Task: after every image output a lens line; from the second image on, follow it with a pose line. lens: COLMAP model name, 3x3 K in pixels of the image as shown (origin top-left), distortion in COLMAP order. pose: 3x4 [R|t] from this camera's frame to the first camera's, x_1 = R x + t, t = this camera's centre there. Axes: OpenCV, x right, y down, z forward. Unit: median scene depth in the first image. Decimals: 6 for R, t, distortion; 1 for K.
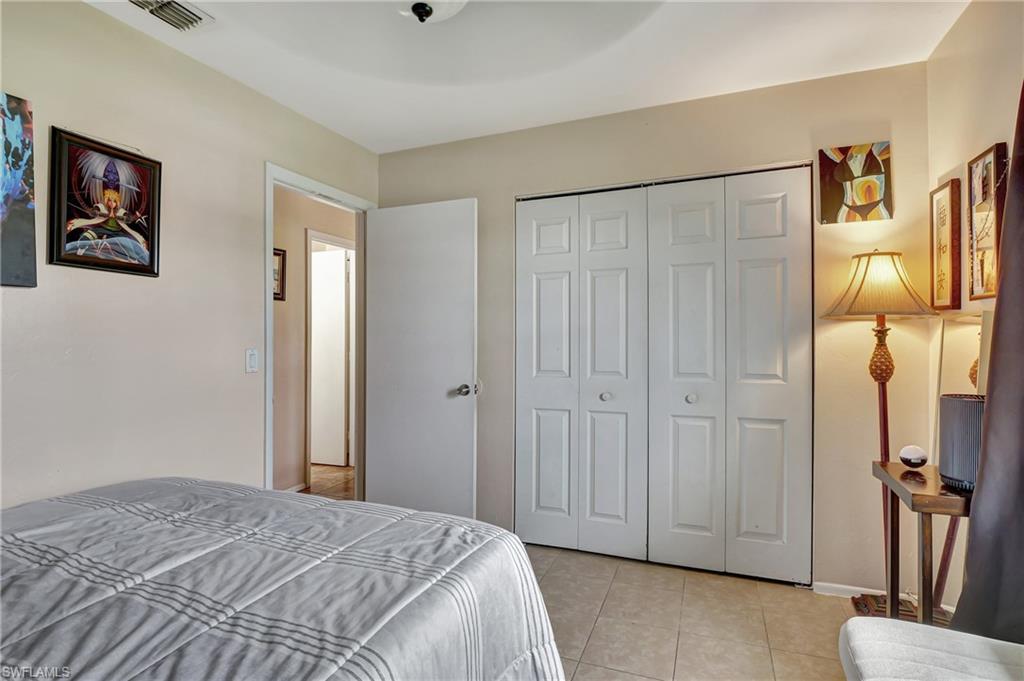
lens RADIAL K [[491.9, 0, 514.2], [0, 491.9, 332.4], [0, 0, 1]] dist [-0.015526, 0.000106]
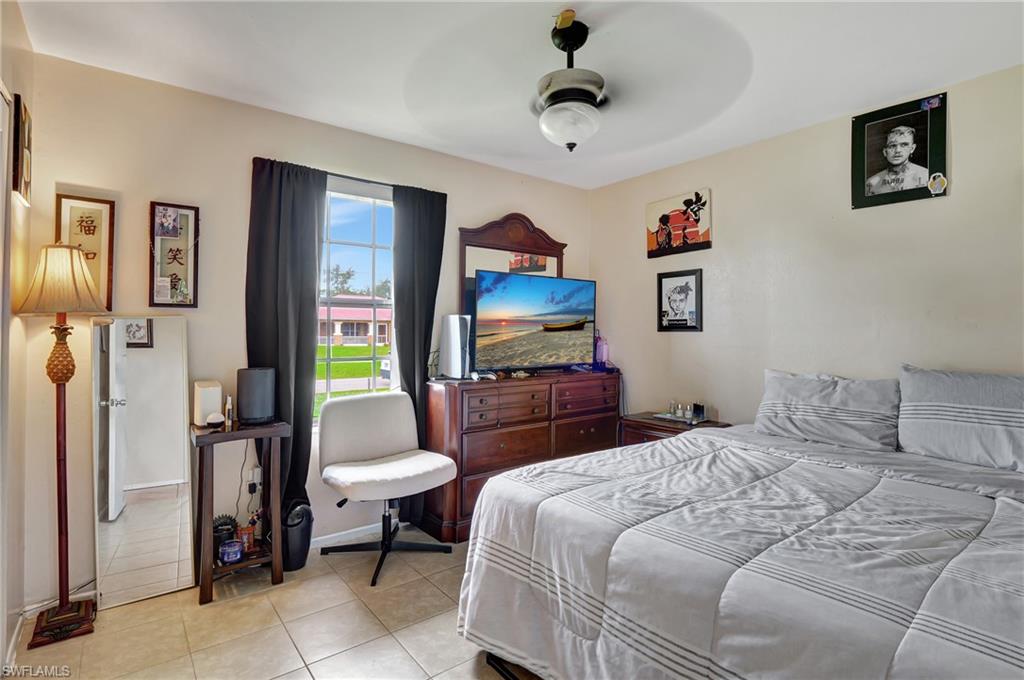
lens RADIAL K [[491.9, 0, 514.2], [0, 491.9, 331.9], [0, 0, 1]] dist [-0.015526, 0.000106]
pose [[-0.866487, 0.009820, 0.499104, -0.474802], [0.003413, 0.999900, -0.013749, 0.019322], [-0.499189, -0.010210, -0.866433, 1.391458]]
